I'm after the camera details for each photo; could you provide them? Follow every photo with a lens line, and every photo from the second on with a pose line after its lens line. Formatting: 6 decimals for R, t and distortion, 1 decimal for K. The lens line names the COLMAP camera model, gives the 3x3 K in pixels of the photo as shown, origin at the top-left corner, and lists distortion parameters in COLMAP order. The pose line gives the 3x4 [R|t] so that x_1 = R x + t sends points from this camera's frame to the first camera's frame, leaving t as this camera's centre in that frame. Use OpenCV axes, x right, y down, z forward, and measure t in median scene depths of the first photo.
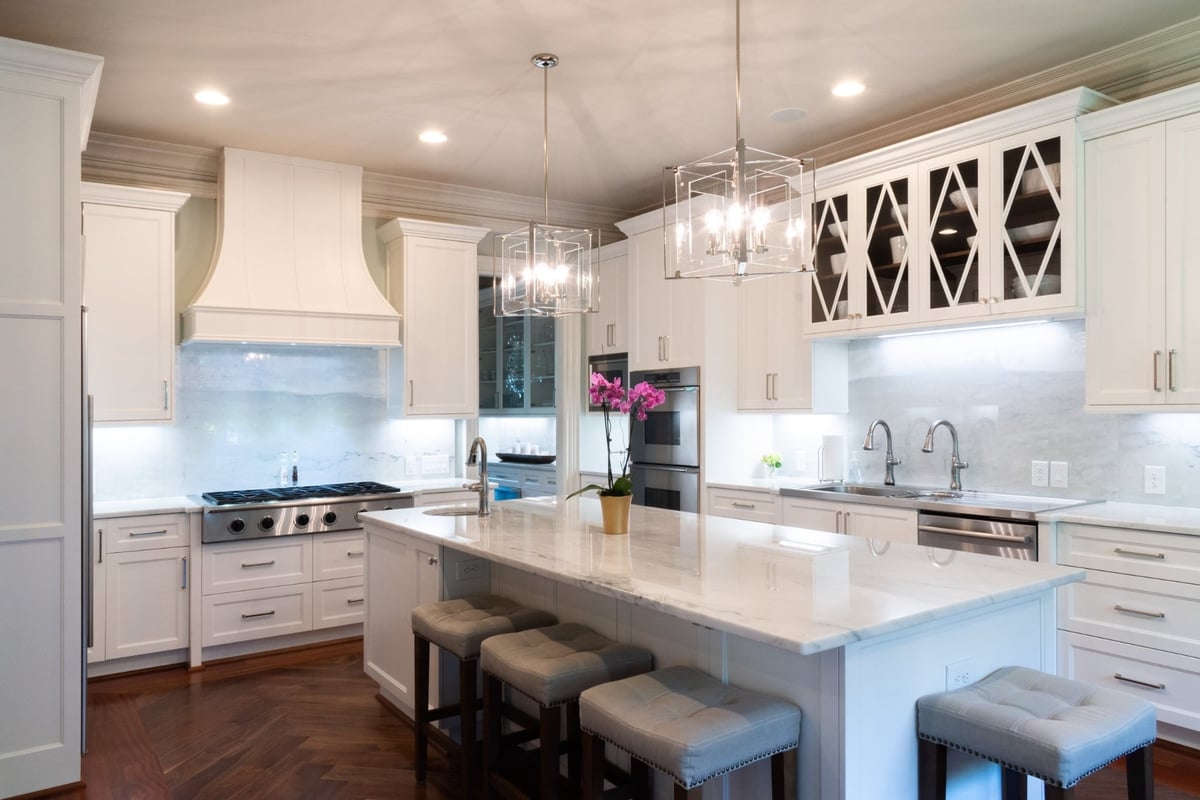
lens RADIAL K [[831.4, 0, 598.8], [0, 831.4, 433.0], [0, 0, 1]] dist [-0.013043, 0.009780]
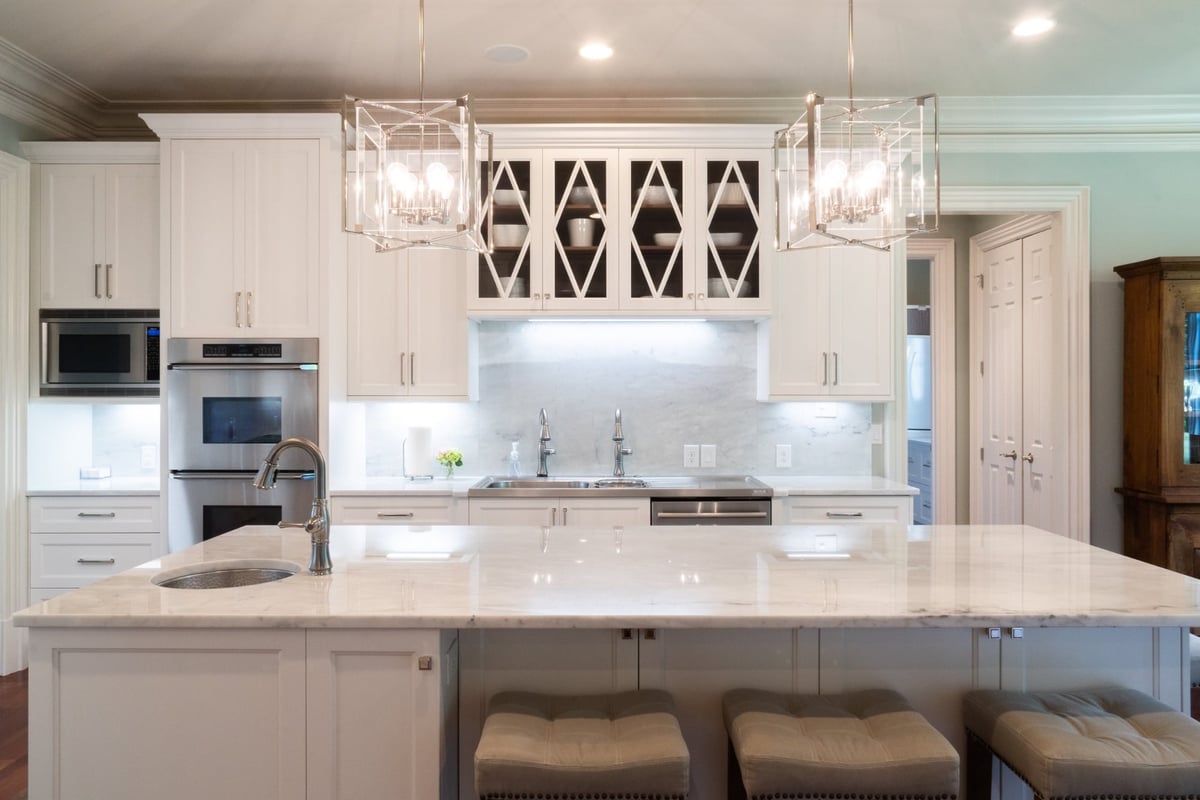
lens RADIAL K [[831.4, 0, 589.1], [0, 831.4, 394.6], [0, 0, 1]] dist [-0.013043, 0.009780]
pose [[0.569677, 0.014942, 0.821733, -0.433717], [0.015682, 0.999455, -0.029045, -0.003023], [-0.821719, 0.029433, 0.569133, 0.445671]]
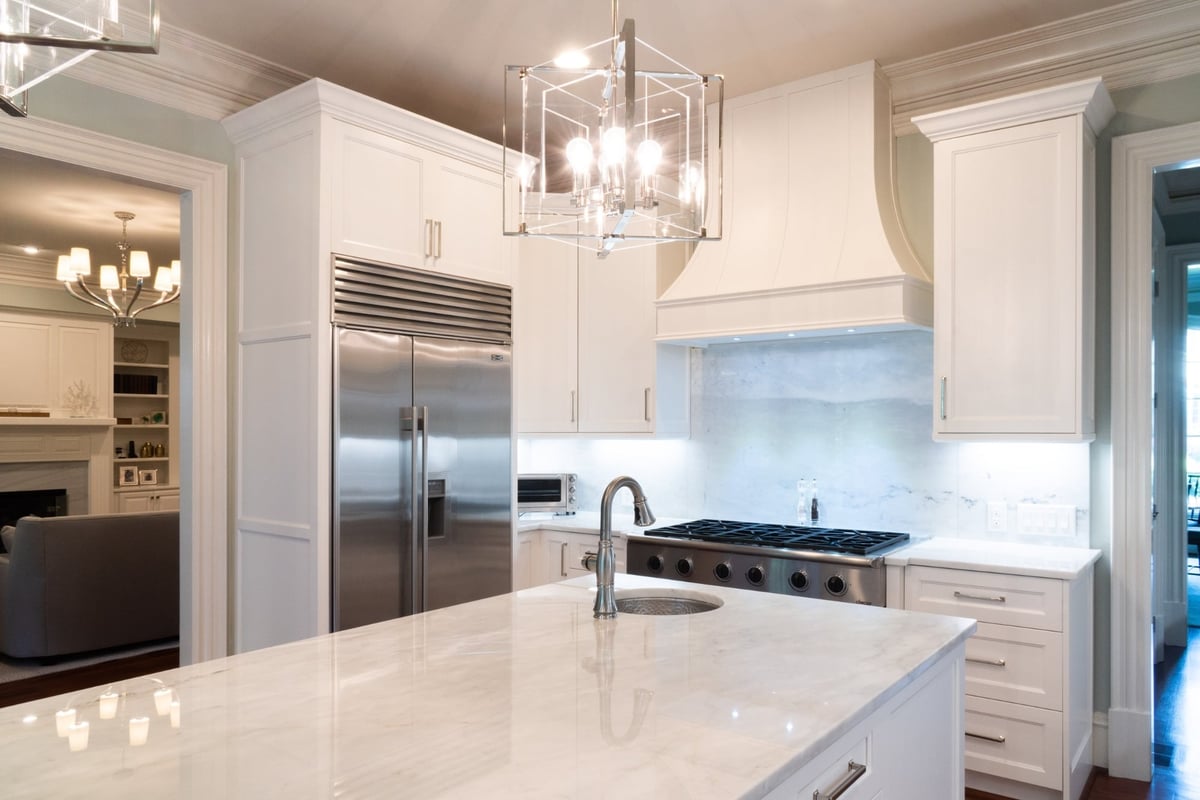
lens RADIAL K [[831.4, 0, 602.1], [0, 831.4, 445.8], [0, 0, 1]] dist [-0.013043, 0.009780]
pose [[0.305616, 0.037341, -0.951422, 0.340341], [-0.031756, 0.999075, 0.029011, -0.027904], [0.951625, 0.021348, 0.306519, 0.716301]]
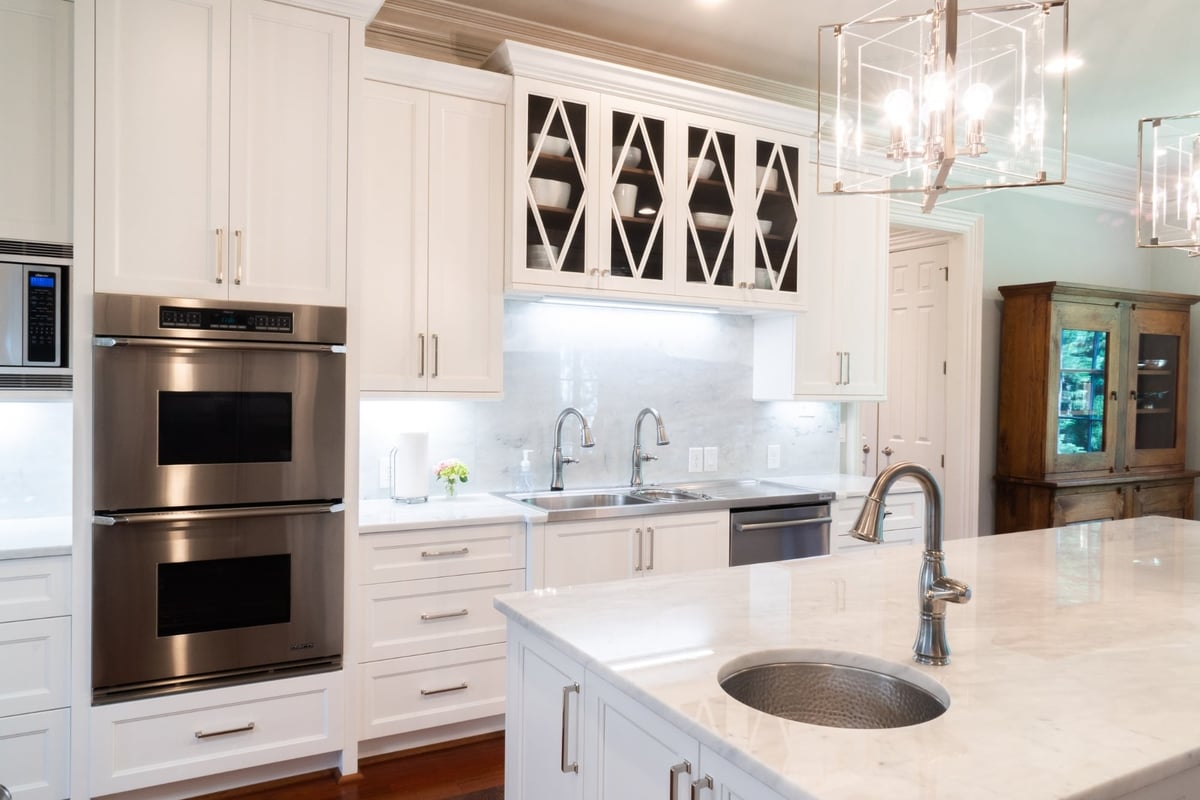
lens RADIAL K [[831.4, 0, 599.6], [0, 831.4, 392.6], [0, 0, 1]] dist [-0.013043, 0.009780]
pose [[0.090749, 0.013233, 0.995786, -0.464154], [0.016171, 0.999760, -0.014760, -0.019226], [-0.995743, 0.017443, 0.090513, 0.959390]]
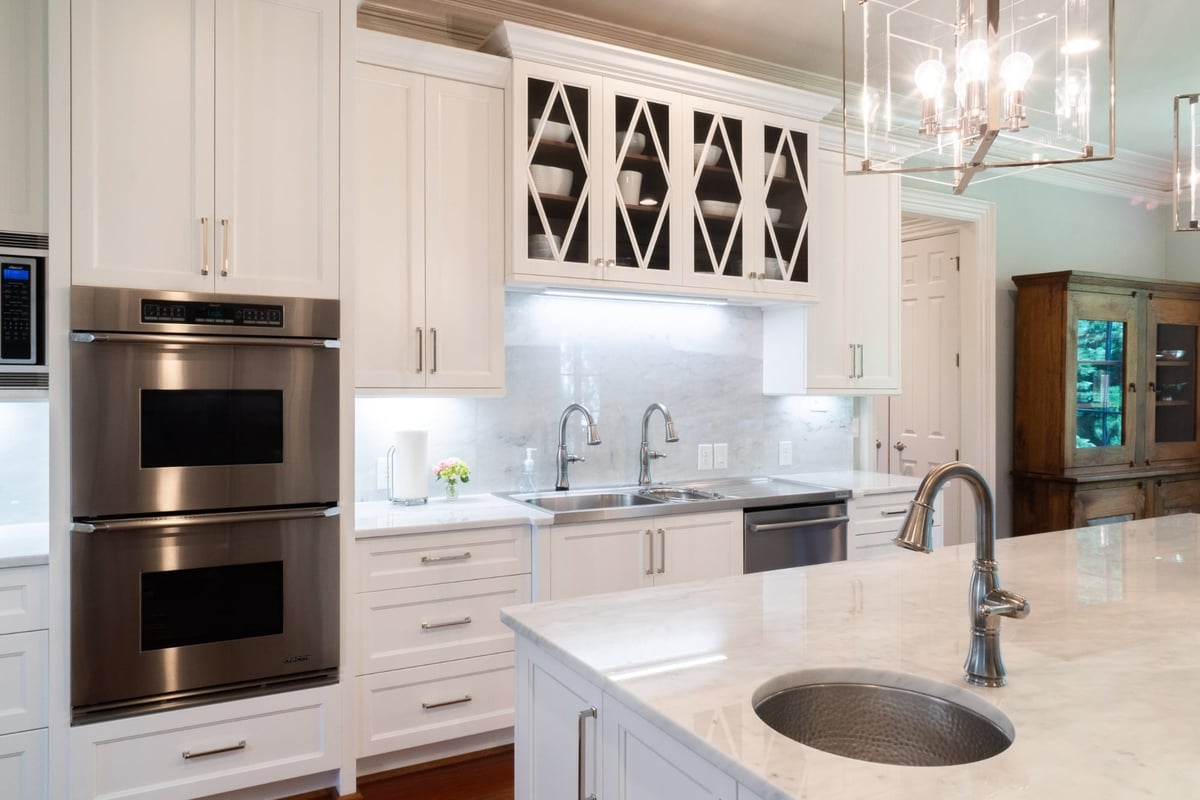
lens RADIAL K [[831.4, 0, 598.3], [0, 831.4, 392.1], [0, 0, 1]] dist [-0.013043, 0.009780]
pose [[0.090042, 0.007583, 0.995909, -0.432119], [0.023154, 0.999685, -0.009705, -0.020097], [-0.995669, 0.023933, 0.089838, 0.969850]]
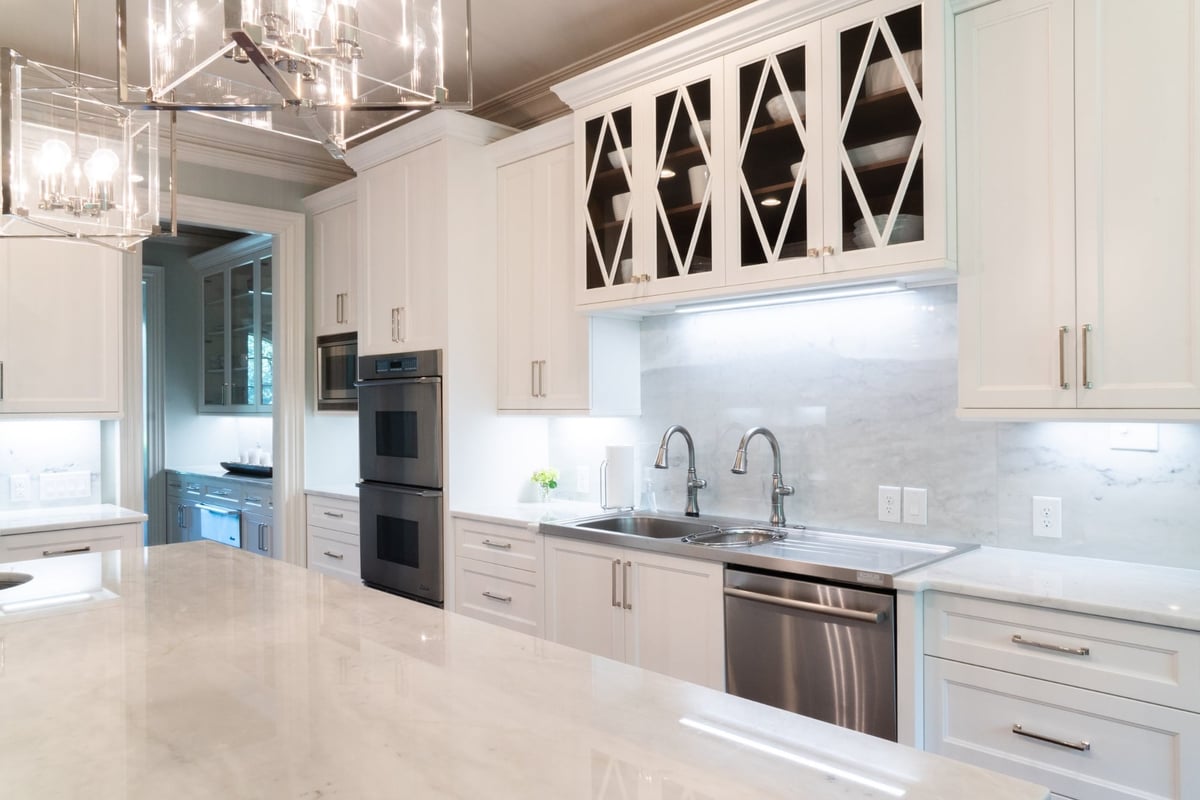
lens RADIAL K [[831.4, 0, 597.4], [0, 831.4, 405.0], [0, 0, 1]] dist [-0.013043, 0.009780]
pose [[0.982705, 0.007753, 0.185018, 0.146321], [-0.002179, 0.999538, -0.030313, -0.012566], [-0.185167, 0.029385, 0.982268, 0.327119]]
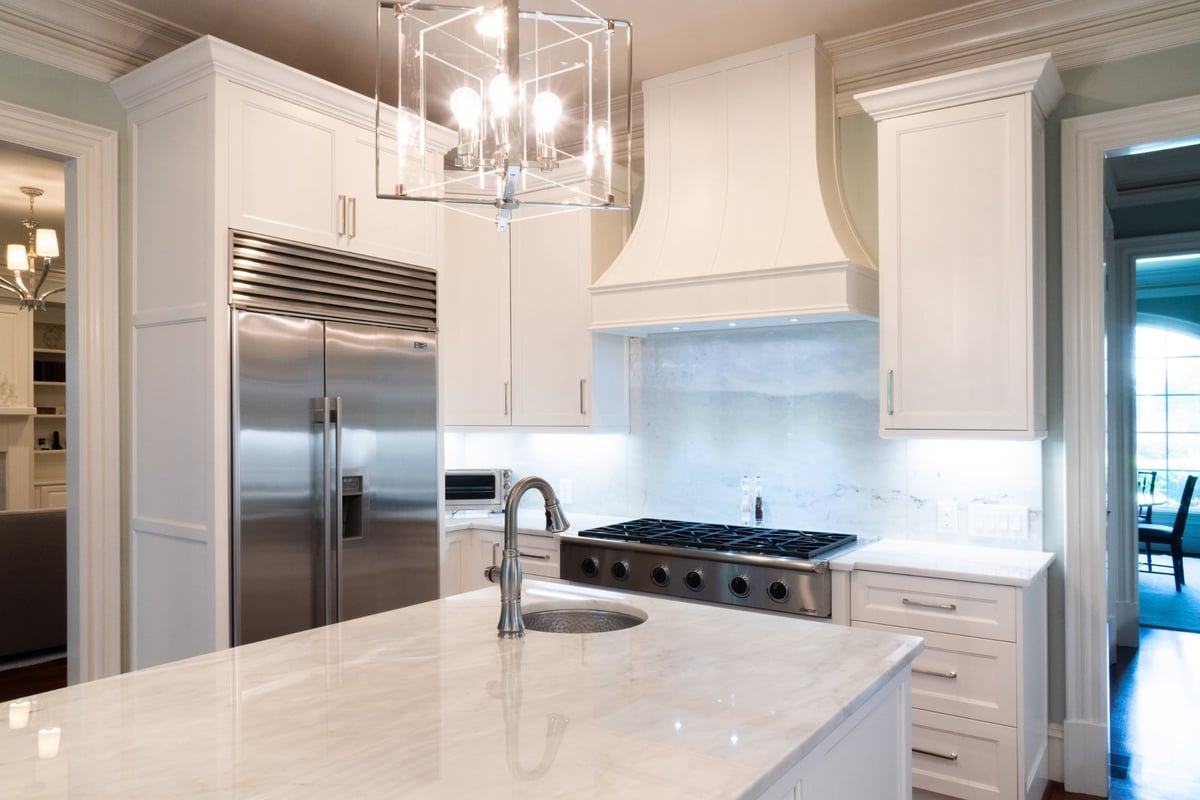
lens RADIAL K [[831.4, 0, 598.2], [0, 831.4, 412.4], [0, 0, 1]] dist [-0.013043, 0.009780]
pose [[0.346789, 0.009641, -0.937894, 0.299010], [-0.038018, 0.999270, -0.003785, -0.029601], [0.937172, 0.036970, 0.346902, 0.759047]]
